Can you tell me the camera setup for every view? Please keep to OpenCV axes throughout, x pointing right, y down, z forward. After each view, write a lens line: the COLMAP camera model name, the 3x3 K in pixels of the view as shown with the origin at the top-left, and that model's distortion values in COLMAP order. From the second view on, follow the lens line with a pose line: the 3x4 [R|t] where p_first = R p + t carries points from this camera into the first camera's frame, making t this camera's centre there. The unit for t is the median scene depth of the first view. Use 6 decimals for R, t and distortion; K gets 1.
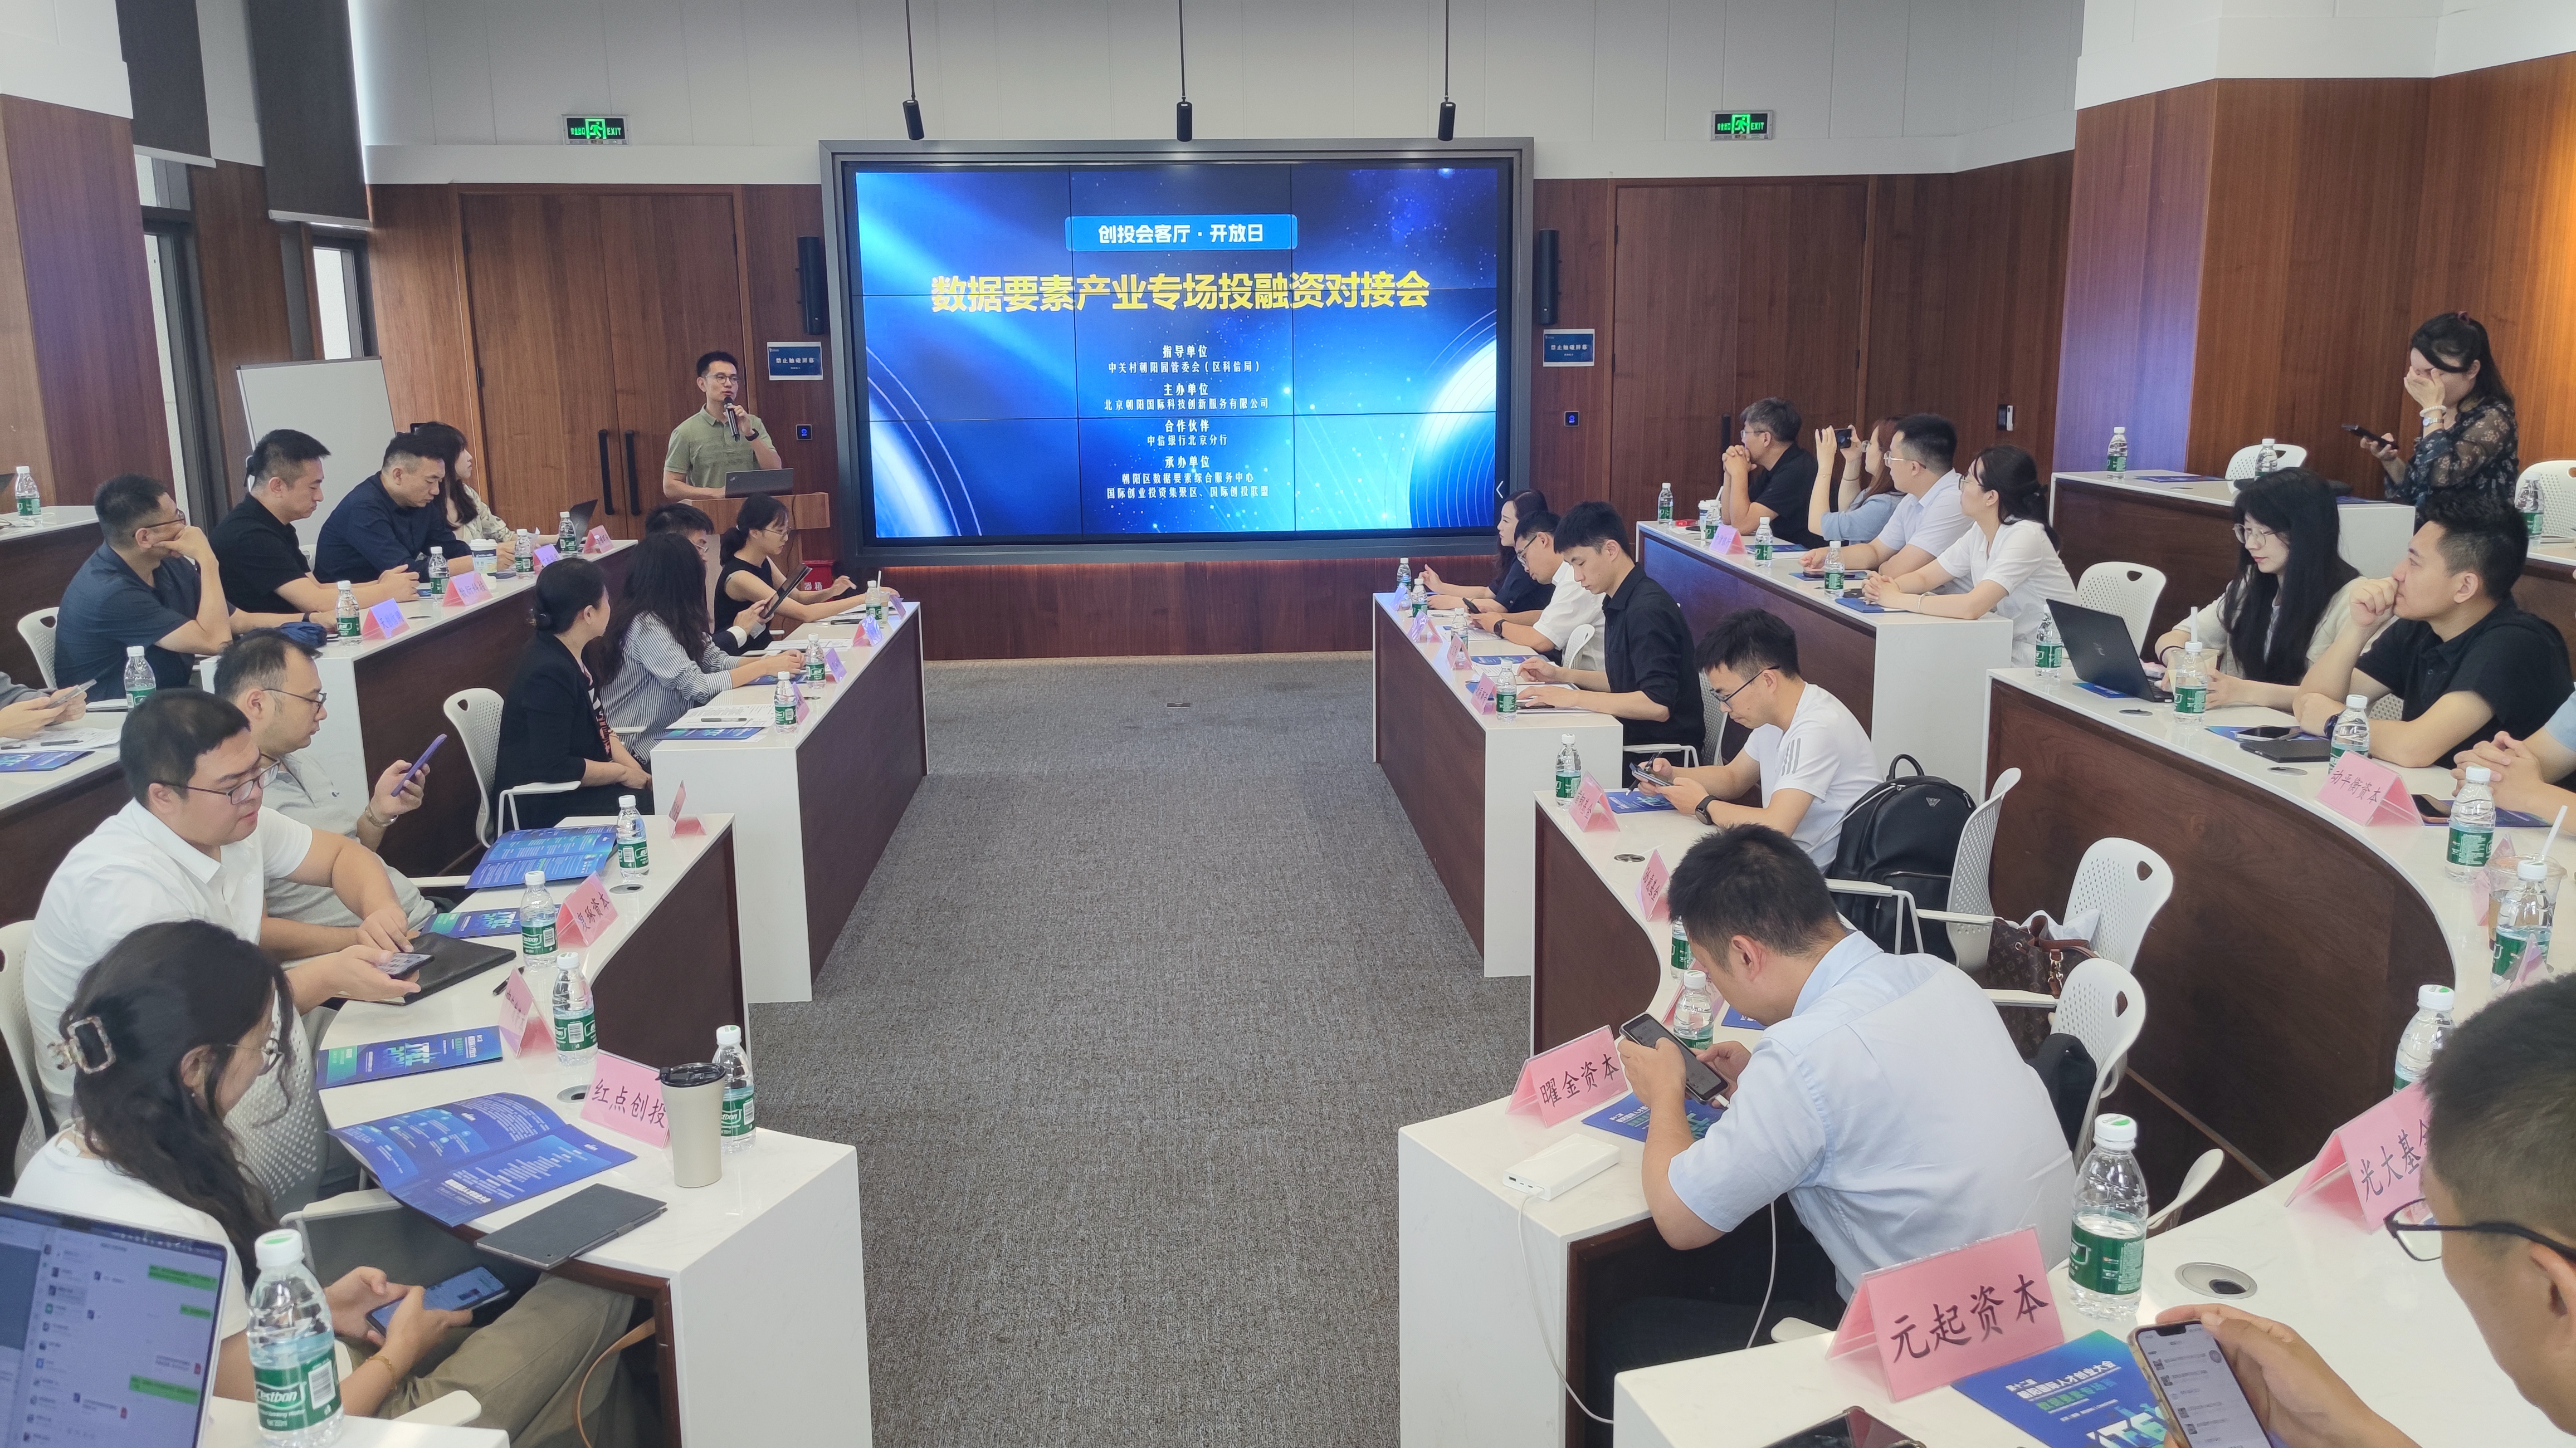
lens RADIAL K [[1975.0, 0, 1280.3], [0, 1975.0, 727.0], [0, 0, 1]] dist [0.021617, 0.003742]
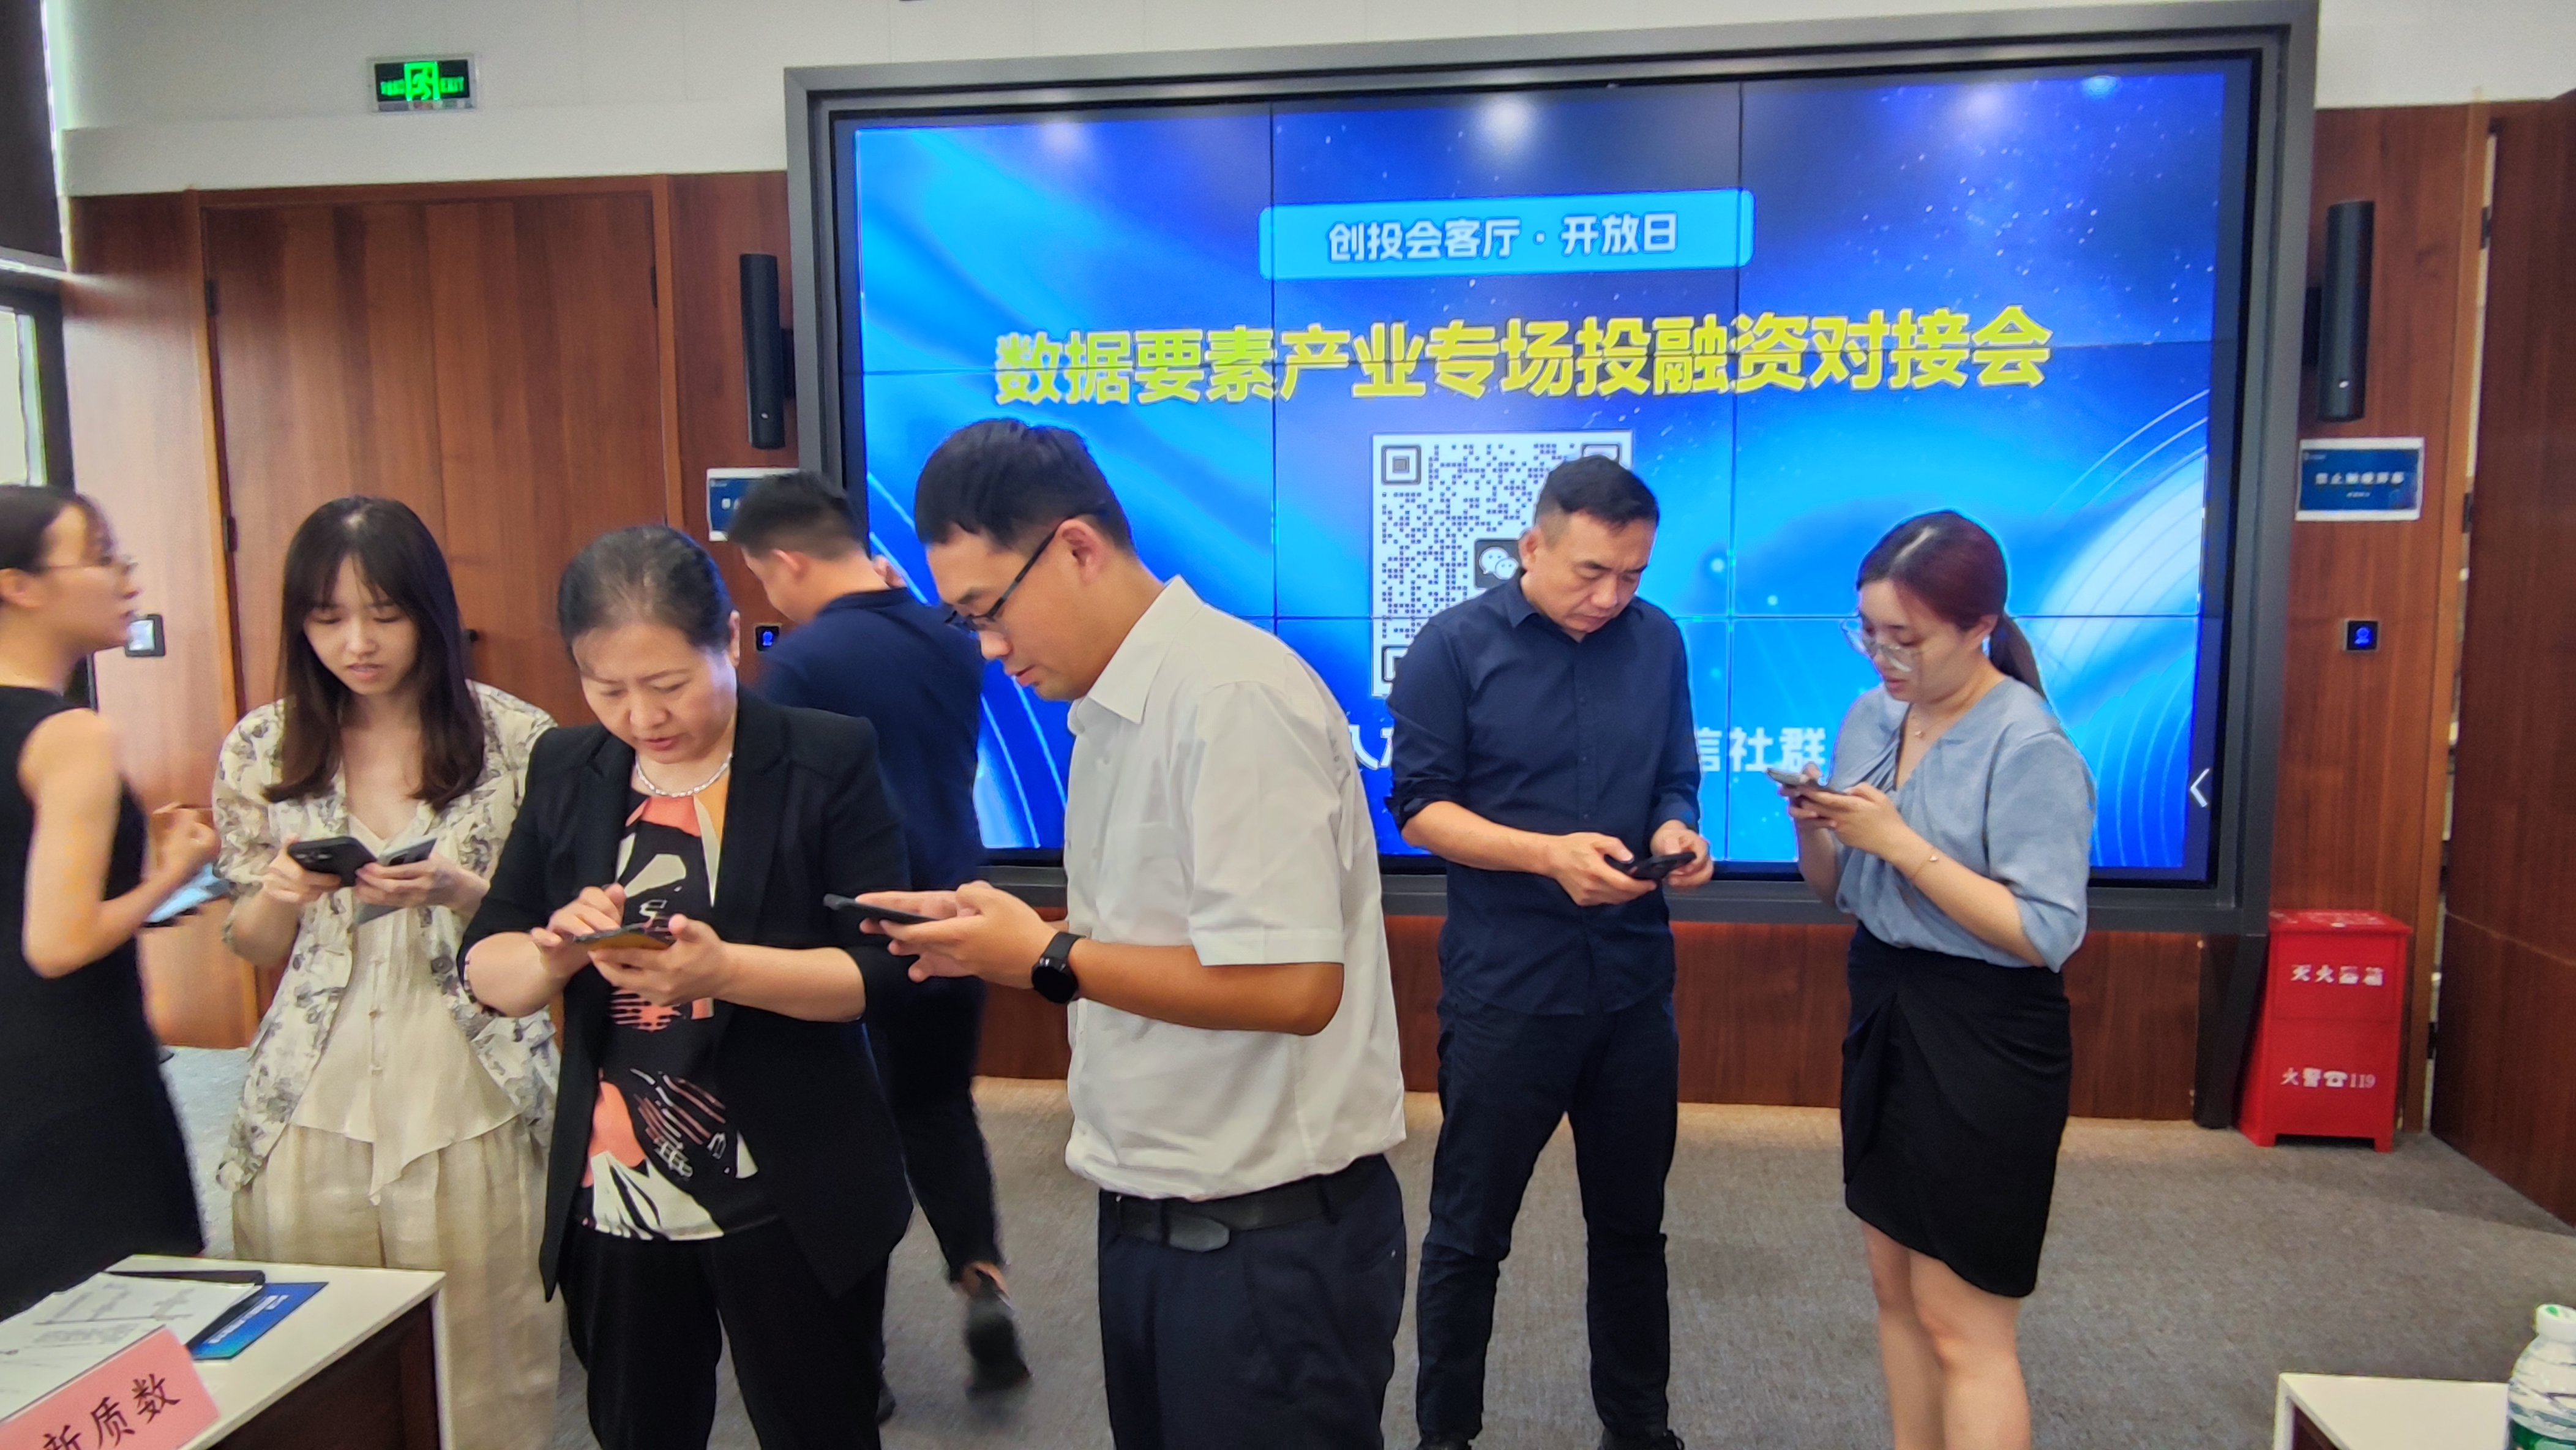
lens RADIAL K [[1568.9, 0, 1285.2], [0, 1568.9, 724.8], [0, 0, 1]] dist [0.001878, -0.000755]
pose [[0.985419, 0.025569, -0.168211, -0.034389], [-0.041660, 0.994809, -0.092838, -0.094834], [0.164964, 0.098492, 0.981369, 0.628078]]
